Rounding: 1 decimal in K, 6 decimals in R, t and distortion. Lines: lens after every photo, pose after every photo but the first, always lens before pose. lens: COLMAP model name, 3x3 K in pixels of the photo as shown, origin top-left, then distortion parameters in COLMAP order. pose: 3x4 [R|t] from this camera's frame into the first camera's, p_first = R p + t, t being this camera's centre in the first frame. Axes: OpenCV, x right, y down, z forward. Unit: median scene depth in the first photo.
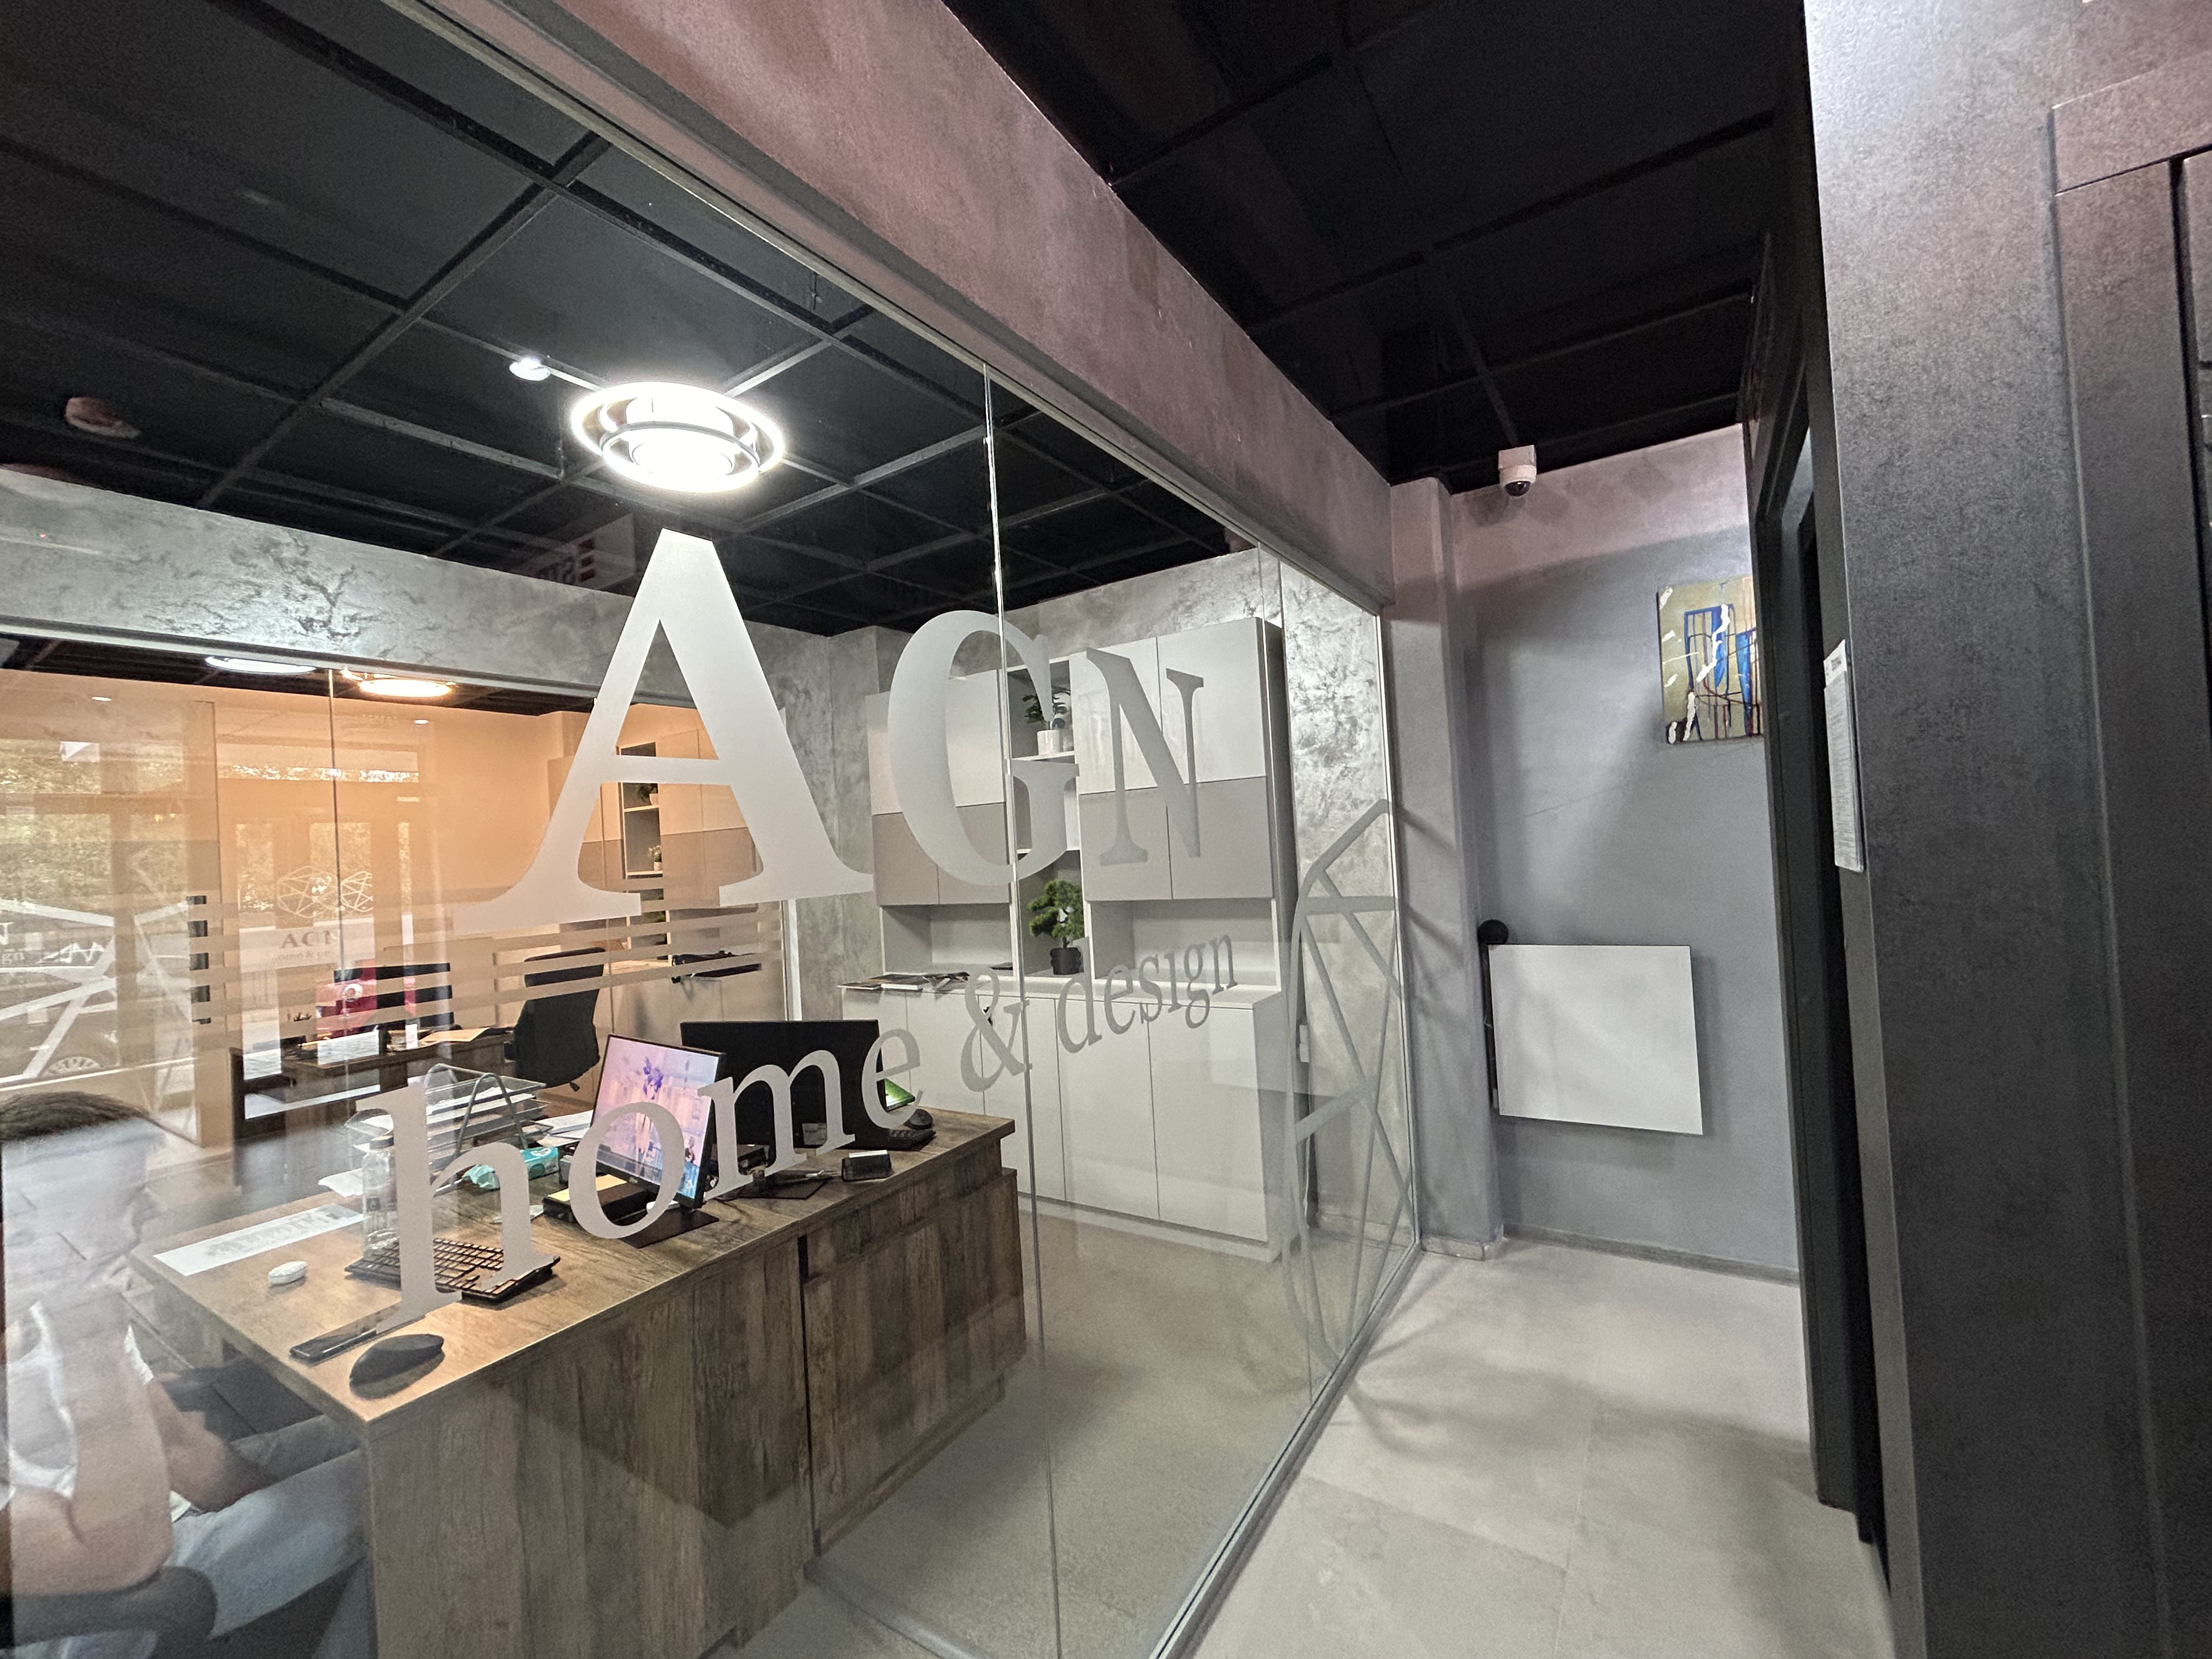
lens RADIAL K [[898.4, 0, 1111.0], [0, 898.4, 845.4], [0, 0, 1]] dist [0.011883, -0.000007]
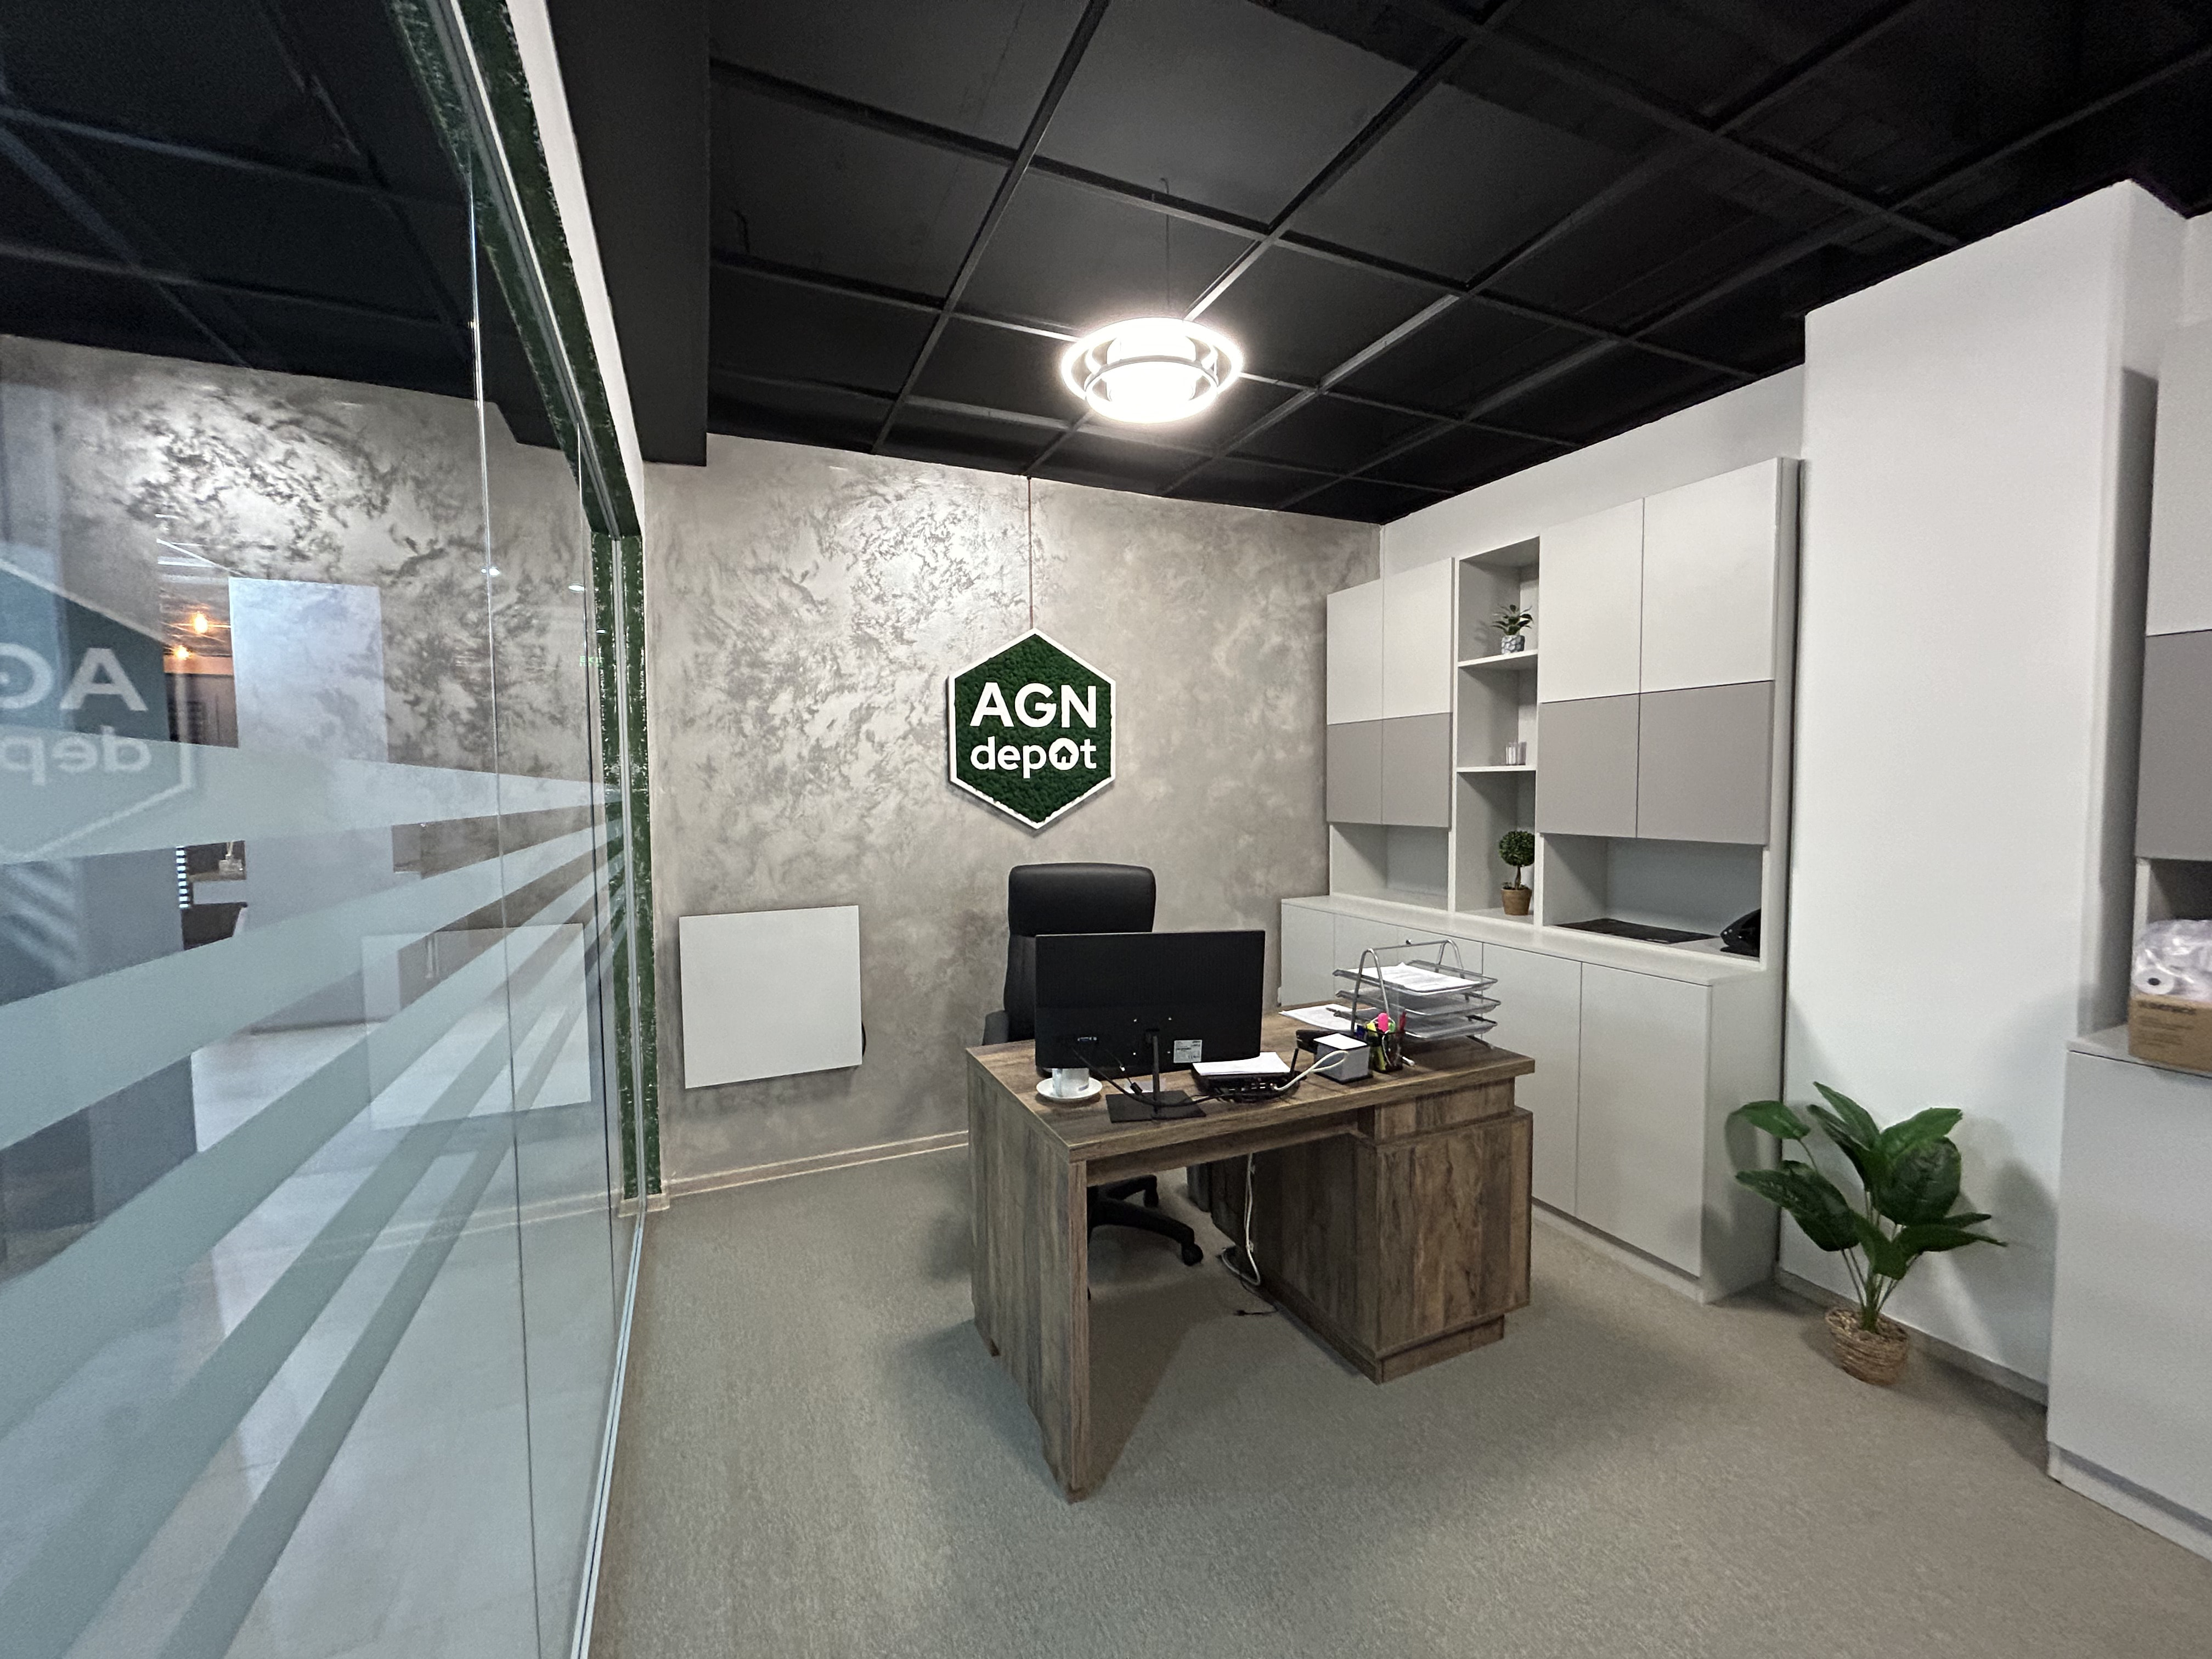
lens RADIAL K [[898.4, 0, 1117.6], [0, 898.4, 816.6], [0, 0, 1]] dist [0.011883, -0.000007]
pose [[0.847050, 0.069757, -0.526916, 0.088600], [-0.034093, 0.996440, 0.077109, -0.007401], [0.530419, -0.047351, 0.846412, 0.047371]]
